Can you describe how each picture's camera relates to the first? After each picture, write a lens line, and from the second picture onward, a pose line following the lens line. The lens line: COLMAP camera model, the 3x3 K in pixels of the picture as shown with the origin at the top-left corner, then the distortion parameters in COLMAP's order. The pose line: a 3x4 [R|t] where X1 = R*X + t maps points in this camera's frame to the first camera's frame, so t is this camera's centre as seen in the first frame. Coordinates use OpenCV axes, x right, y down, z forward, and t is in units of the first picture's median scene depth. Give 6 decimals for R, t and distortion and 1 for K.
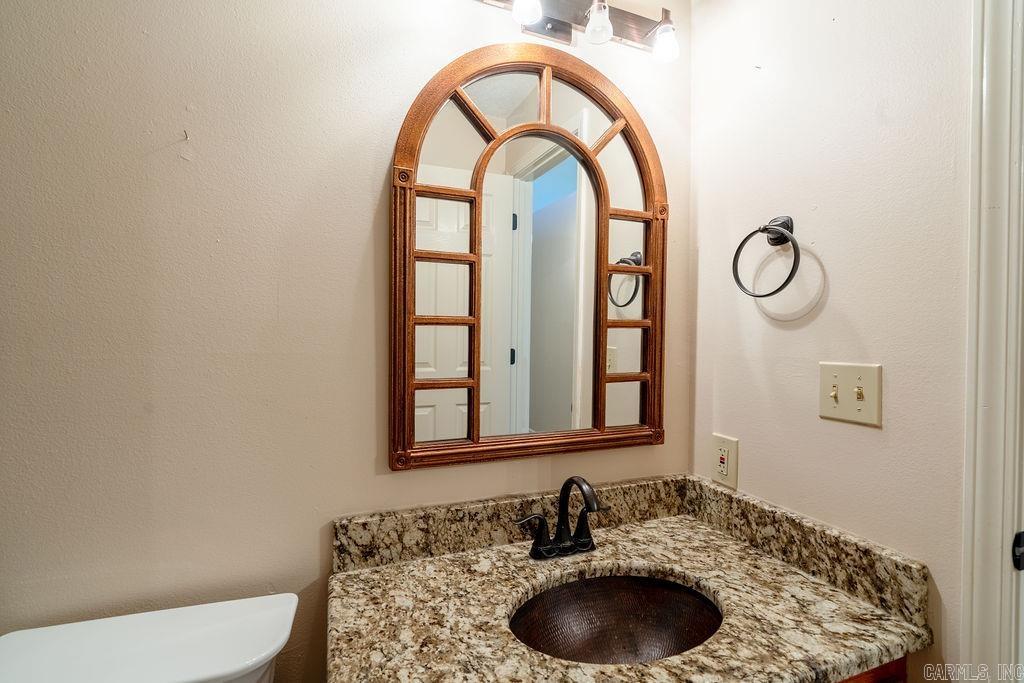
lens RADIAL K [[462.2, 0, 507.3], [0, 462.2, 340.1], [0, 0, 1]] dist [-0.004438, 0.001378]
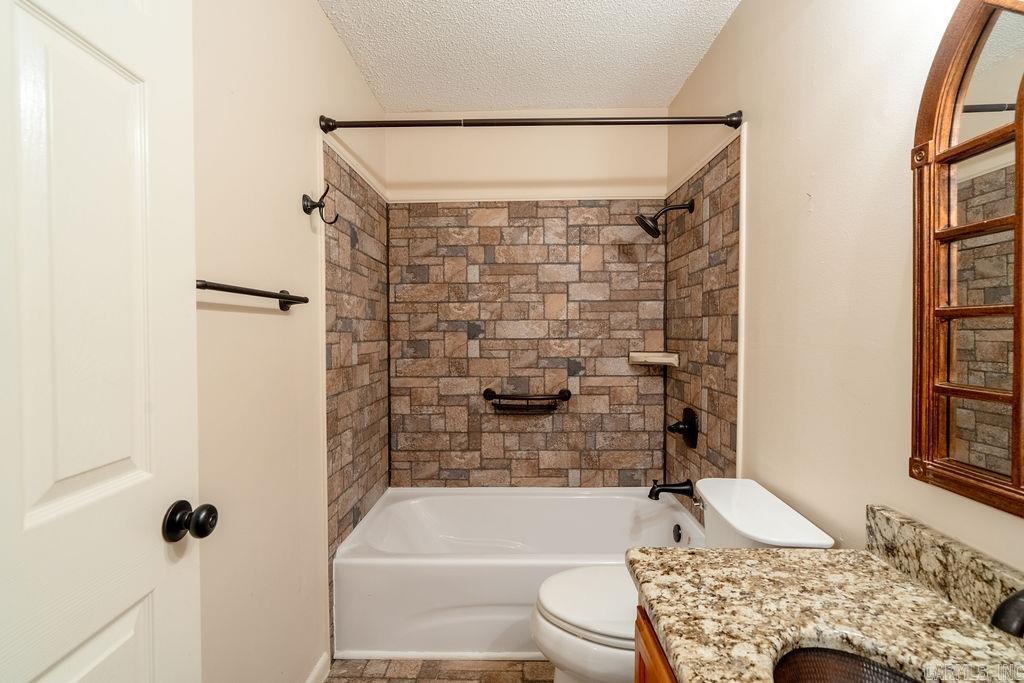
lens RADIAL K [[462.2, 0, 509.7], [0, 462.2, 338.0], [0, 0, 1]] dist [-0.004438, 0.001378]
pose [[-0.390454, 0.005170, -0.920608, 0.943390], [-0.009709, 0.999905, 0.009733, 0.003121], [0.920571, 0.012739, -0.390367, 0.634393]]
